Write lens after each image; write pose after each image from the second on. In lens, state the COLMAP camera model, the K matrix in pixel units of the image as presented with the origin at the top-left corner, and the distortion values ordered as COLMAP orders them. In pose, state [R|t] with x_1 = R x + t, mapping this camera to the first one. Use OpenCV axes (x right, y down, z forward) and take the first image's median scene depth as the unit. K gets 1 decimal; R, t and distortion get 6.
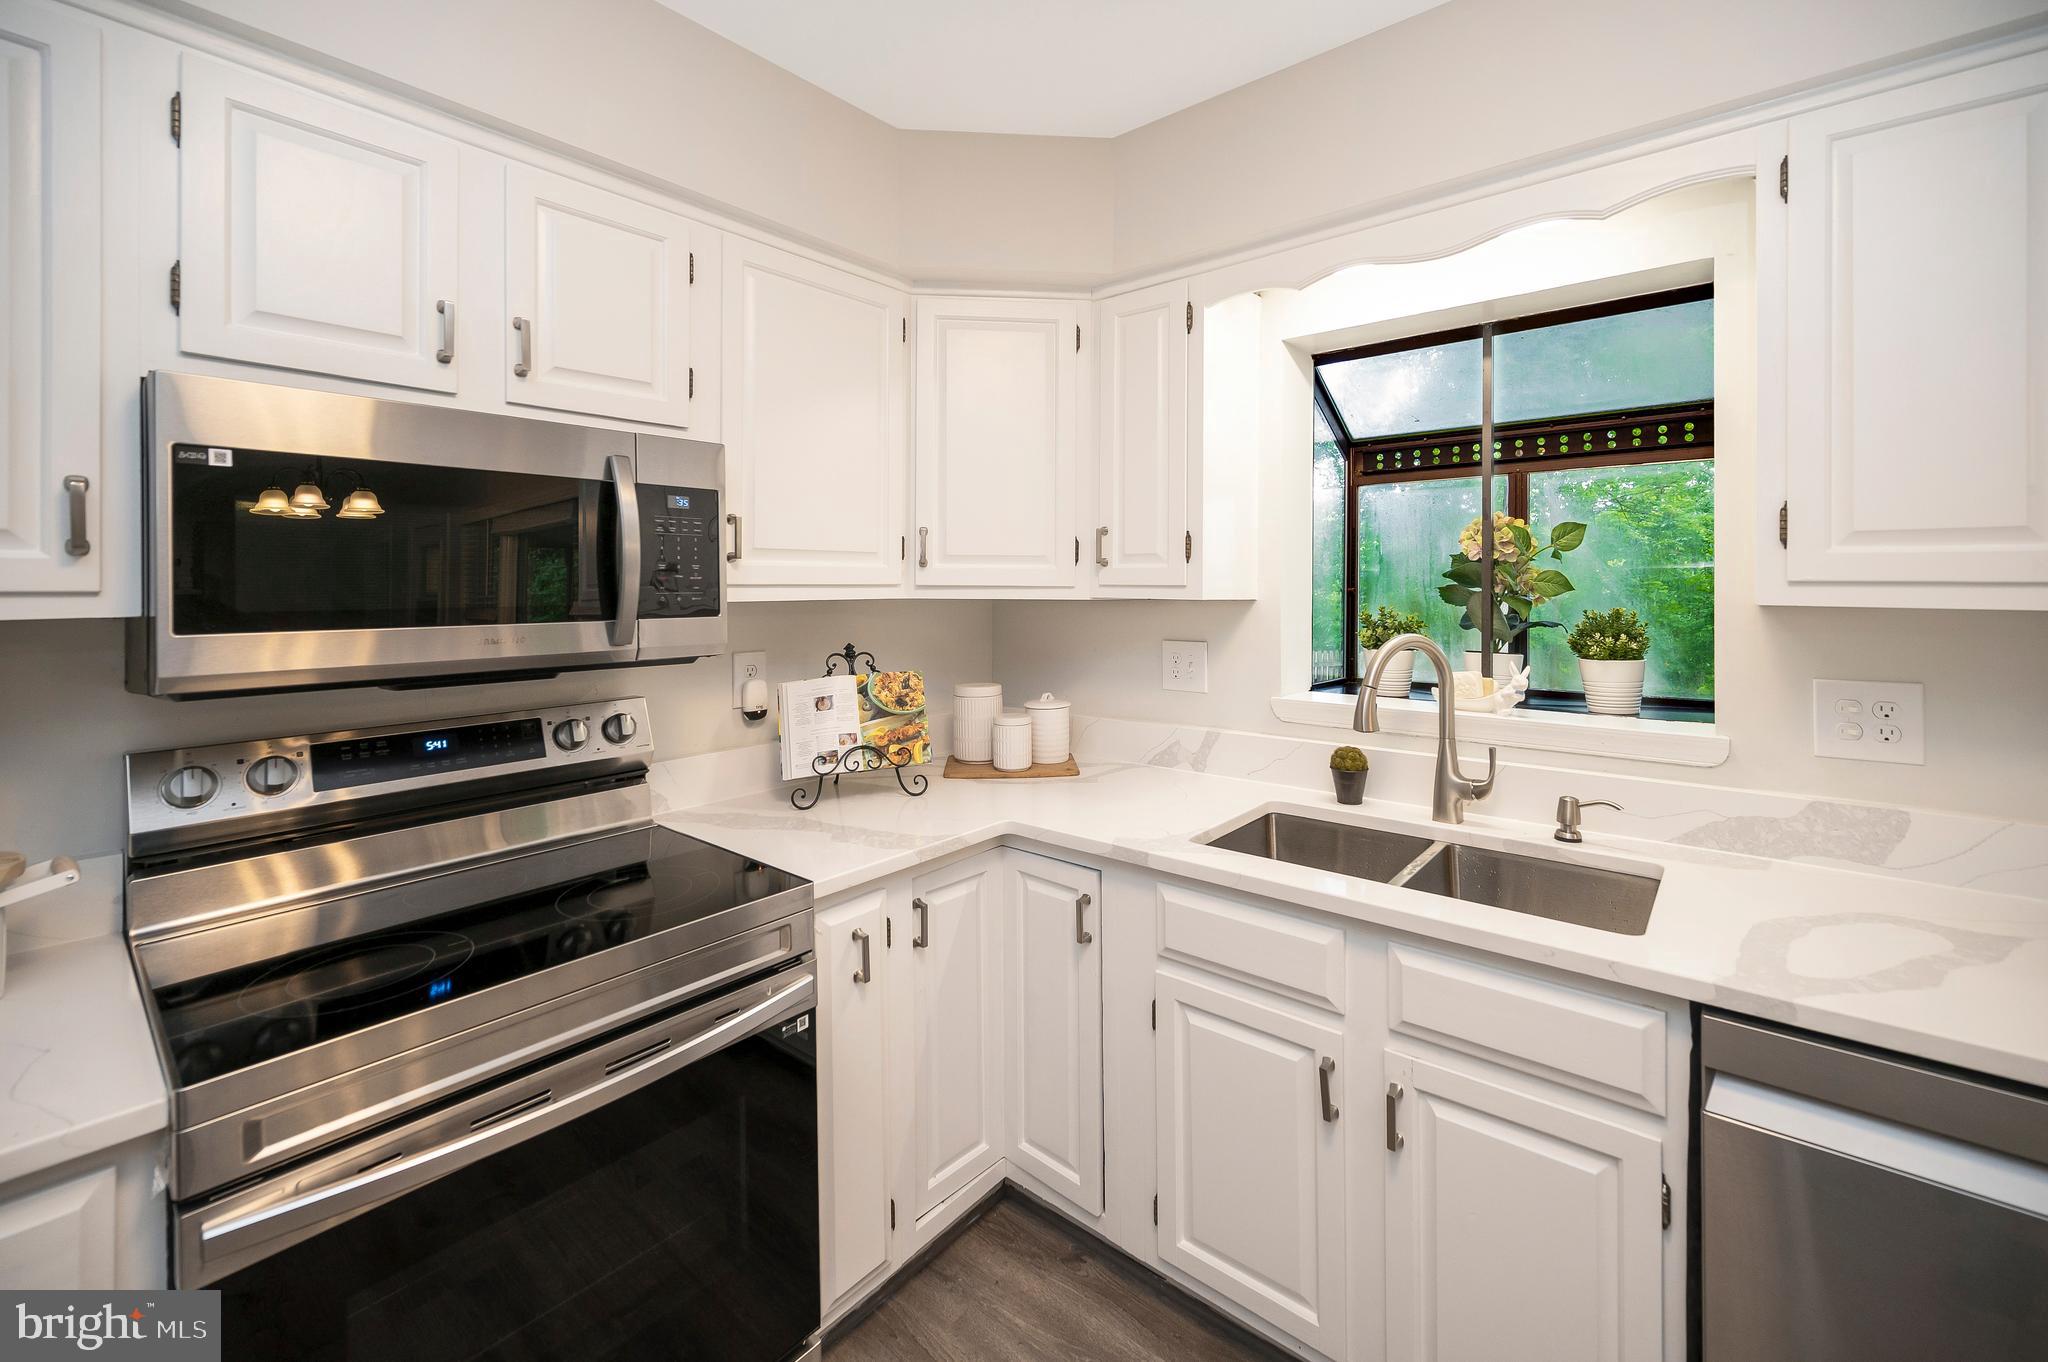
lens RADIAL K [[846.1, 0, 1021.9], [0, 846.1, 589.8], [0, 0, 1]] dist [-0.003884, -0.000001]
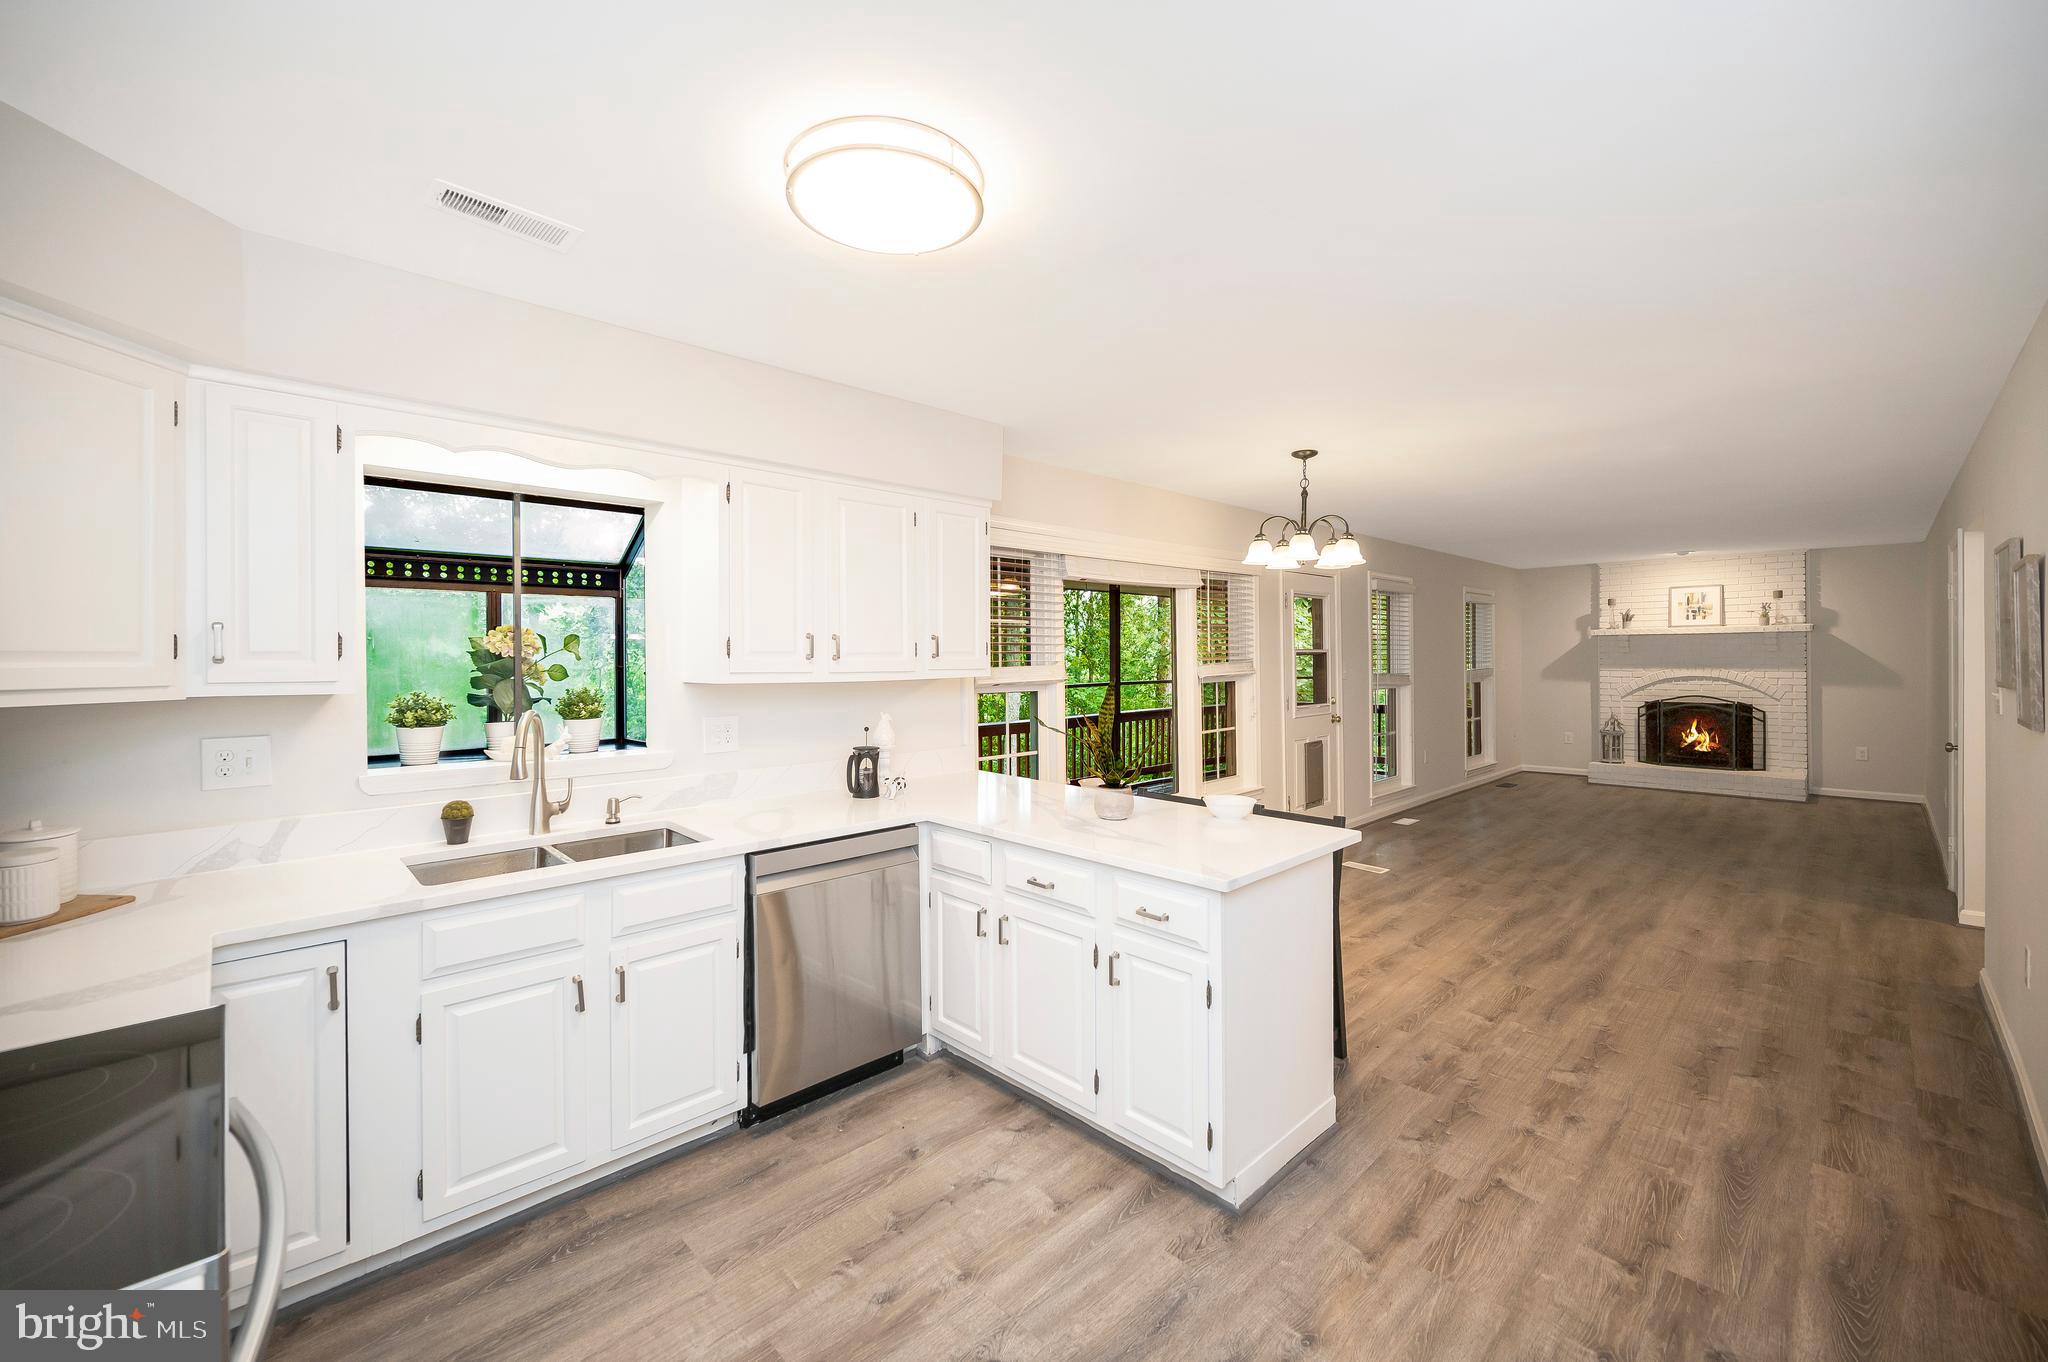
lens RADIAL K [[846.1, 0, 1028.3], [0, 846.1, 655.5], [0, 0, 1]] dist [-0.003884, -0.000001]
pose [[0.089404, -0.000383, 0.995995, -0.912477], [0.004756, 0.999989, -0.000043, -0.038709], [-0.995984, 0.004741, 0.089405, -0.001958]]
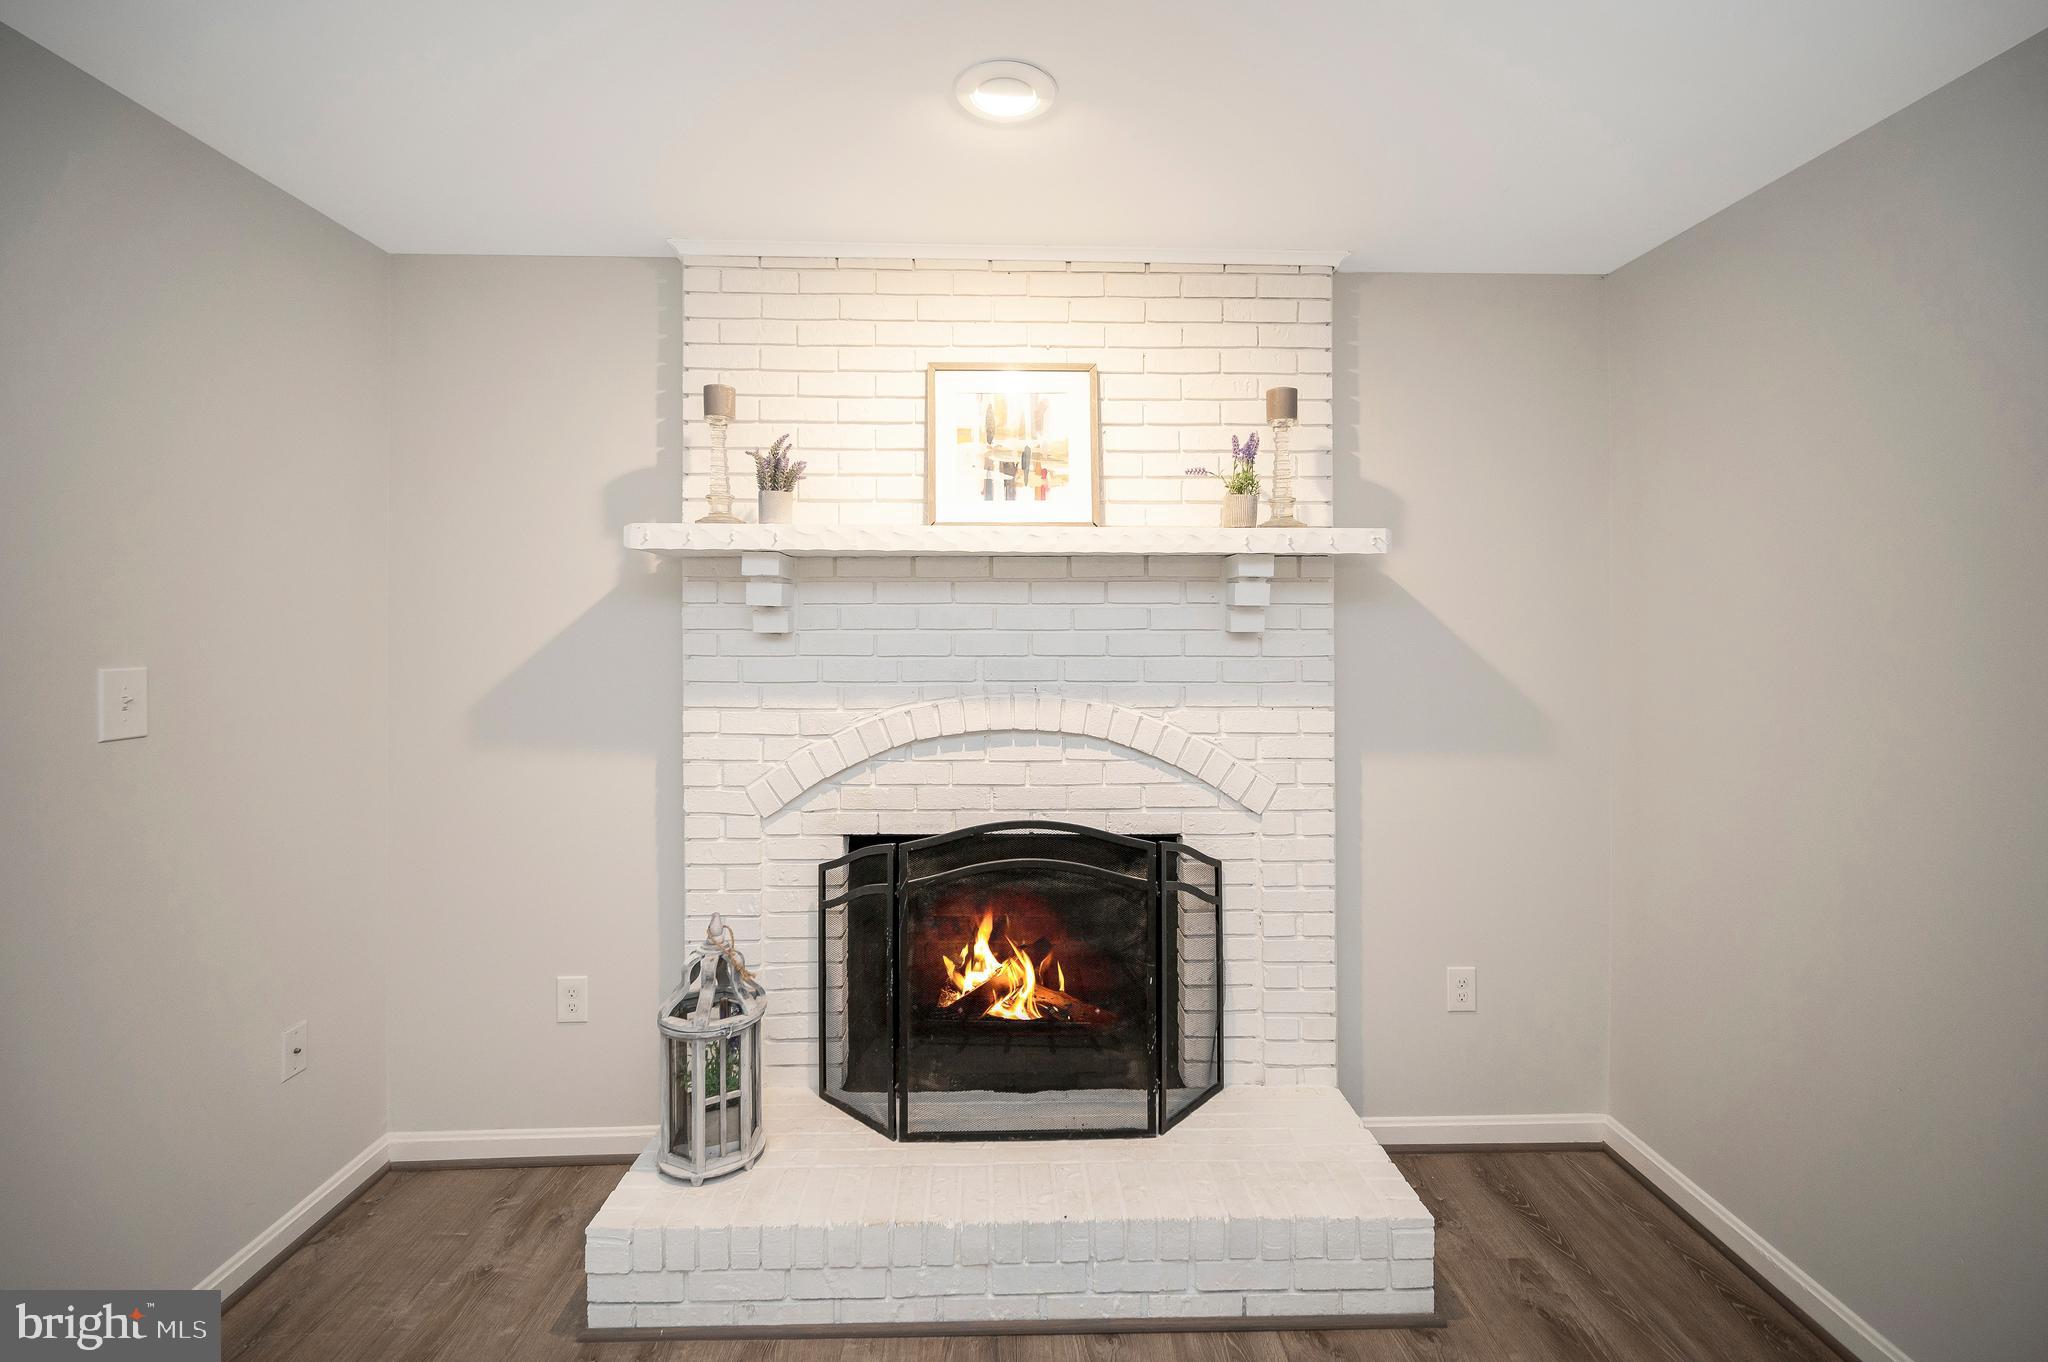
lens RADIAL K [[901.4, 0, 1056.7], [0, 901.4, 656.0], [0, 0, 1]] dist [-0.002634, -0.000136]
pose [[-0.674300, -0.027430, 0.737948, 3.449508], [-0.006398, 0.999489, 0.031306, -0.047720], [-0.738430, 0.016388, -0.674131, -2.675060]]
